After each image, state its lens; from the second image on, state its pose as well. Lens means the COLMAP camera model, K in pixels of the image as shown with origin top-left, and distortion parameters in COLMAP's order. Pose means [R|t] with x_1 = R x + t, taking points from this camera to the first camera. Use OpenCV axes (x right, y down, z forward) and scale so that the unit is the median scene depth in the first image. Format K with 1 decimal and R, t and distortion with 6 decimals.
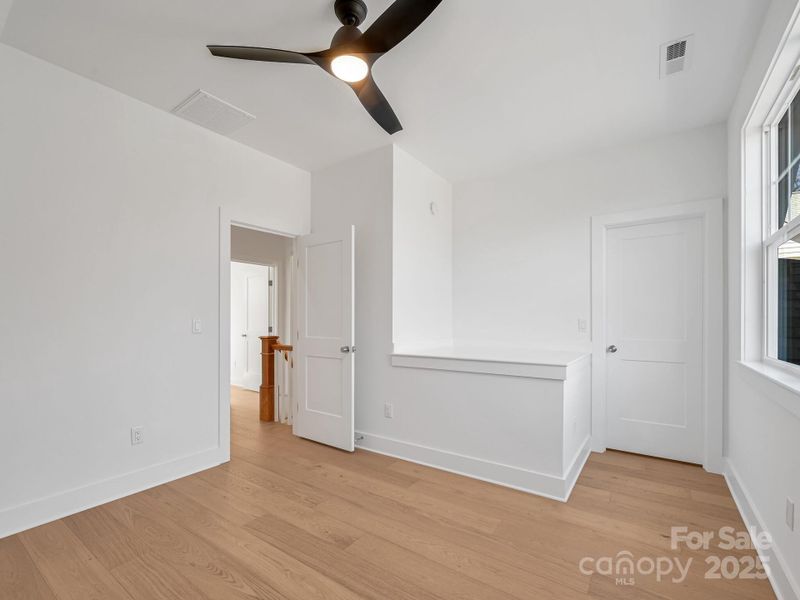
lens RADIAL K [[357.3, 0, 402.0], [0, 357.3, 319.4], [0, 0, 1]] dist [-0.001010, -0.000153]
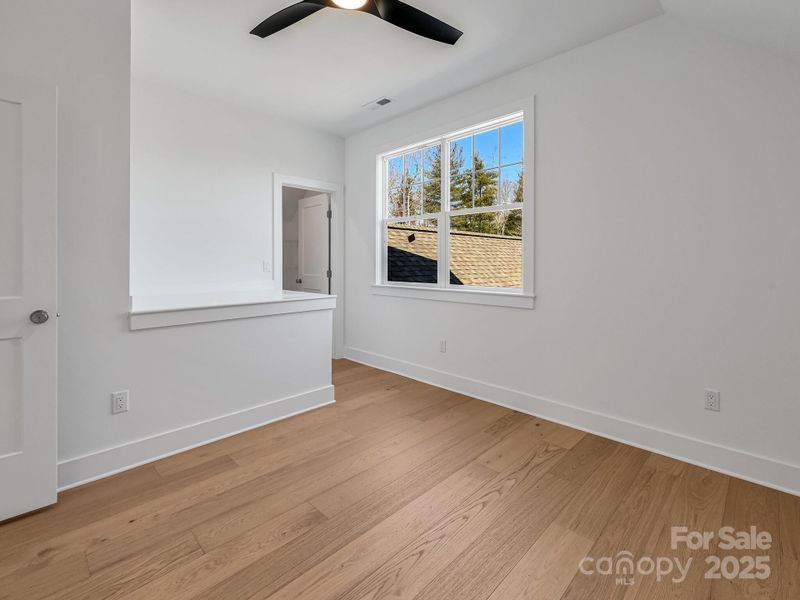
lens RADIAL K [[378.7, 0, 401.4], [0, 378.7, 263.8], [0, 0, 1]] dist [0.000591, 0.000188]
pose [[0.168781, -0.004824, 0.985642, -0.813502], [-0.005541, 0.999968, 0.005843, -0.000715], [-0.985638, -0.006447, 0.168748, 0.506685]]
